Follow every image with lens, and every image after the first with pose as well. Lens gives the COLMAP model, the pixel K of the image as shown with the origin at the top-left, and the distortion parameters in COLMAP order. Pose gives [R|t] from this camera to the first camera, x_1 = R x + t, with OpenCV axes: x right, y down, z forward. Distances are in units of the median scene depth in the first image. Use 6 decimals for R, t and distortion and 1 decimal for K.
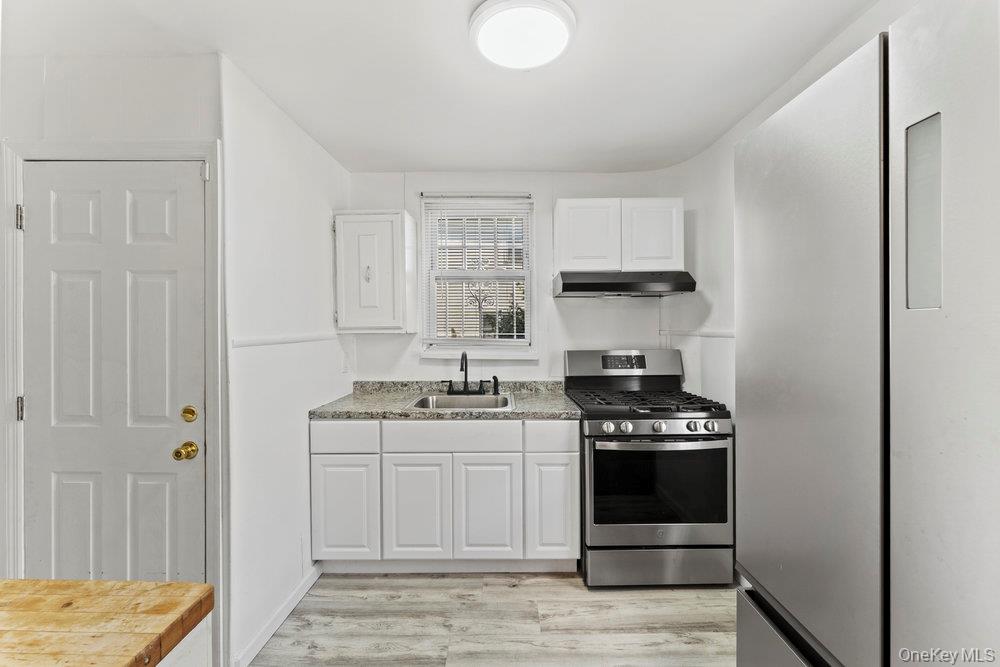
lens RADIAL K [[399.8, 0, 499.1], [0, 399.8, 328.6], [0, 0, 1]] dist [0.004143, 0.000282]
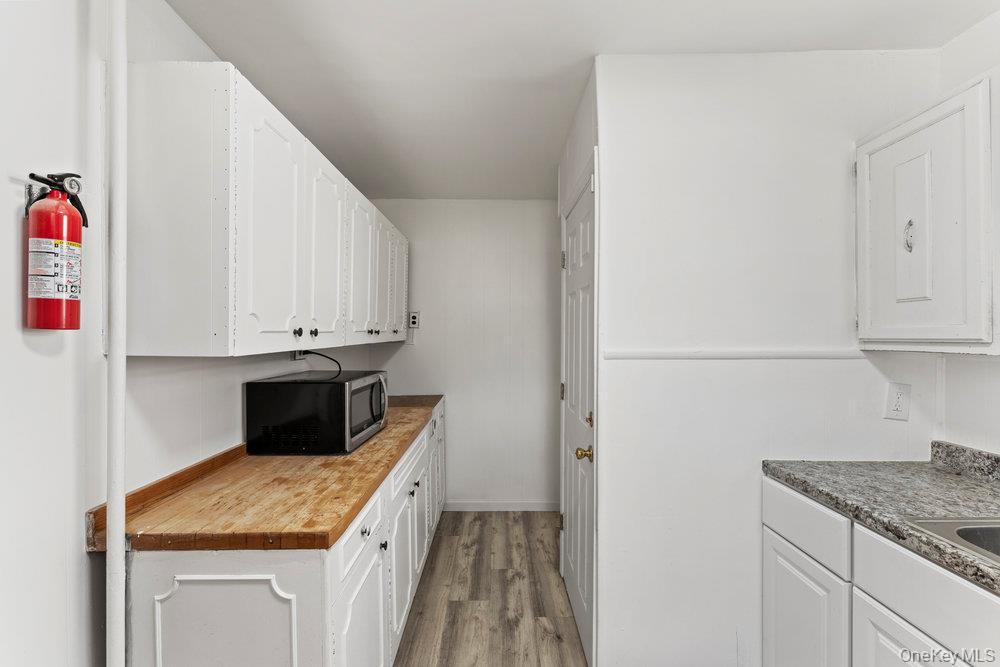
lens RADIAL K [[429.5, 0, 506.7], [0, 429.5, 337.5], [0, 0, 1]] dist [-0.003562, -0.000117]
pose [[0.010250, 0.013103, -0.999862, 0.245045], [-0.006131, 0.999896, 0.013041, -0.011232], [0.999929, 0.005997, 0.010329, 0.537128]]
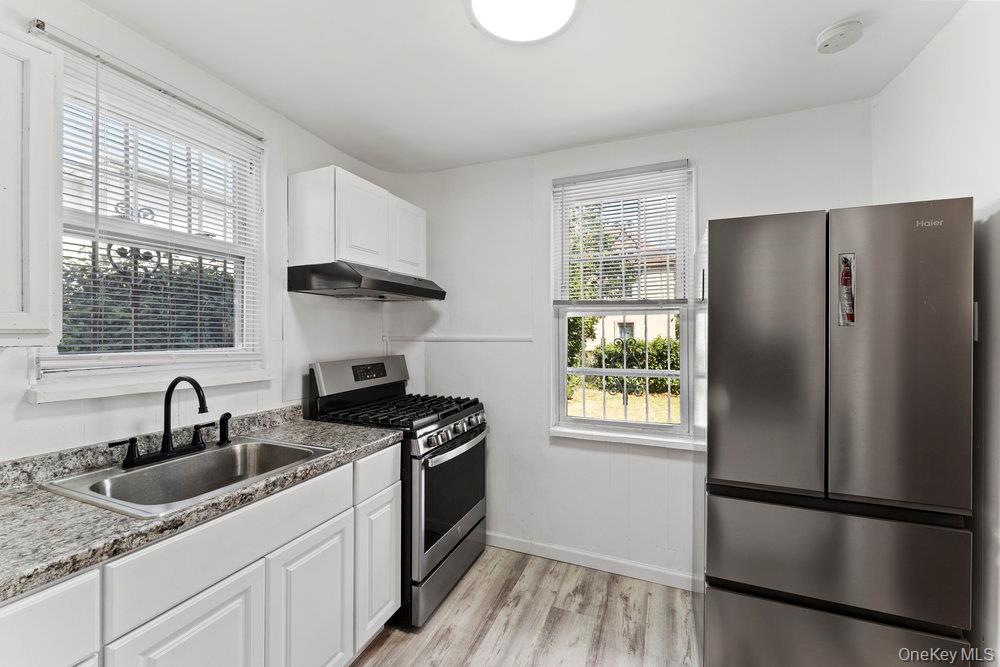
lens RADIAL K [[399.8, 0, 508.4], [0, 399.8, 328.5], [0, 0, 1]] dist [0.004143, 0.000282]
pose [[0.384629, 0.012726, 0.922983, -0.503923], [0.000286, 0.999903, -0.013906, -0.001202], [-0.923071, 0.005613, 0.384588, 0.462831]]
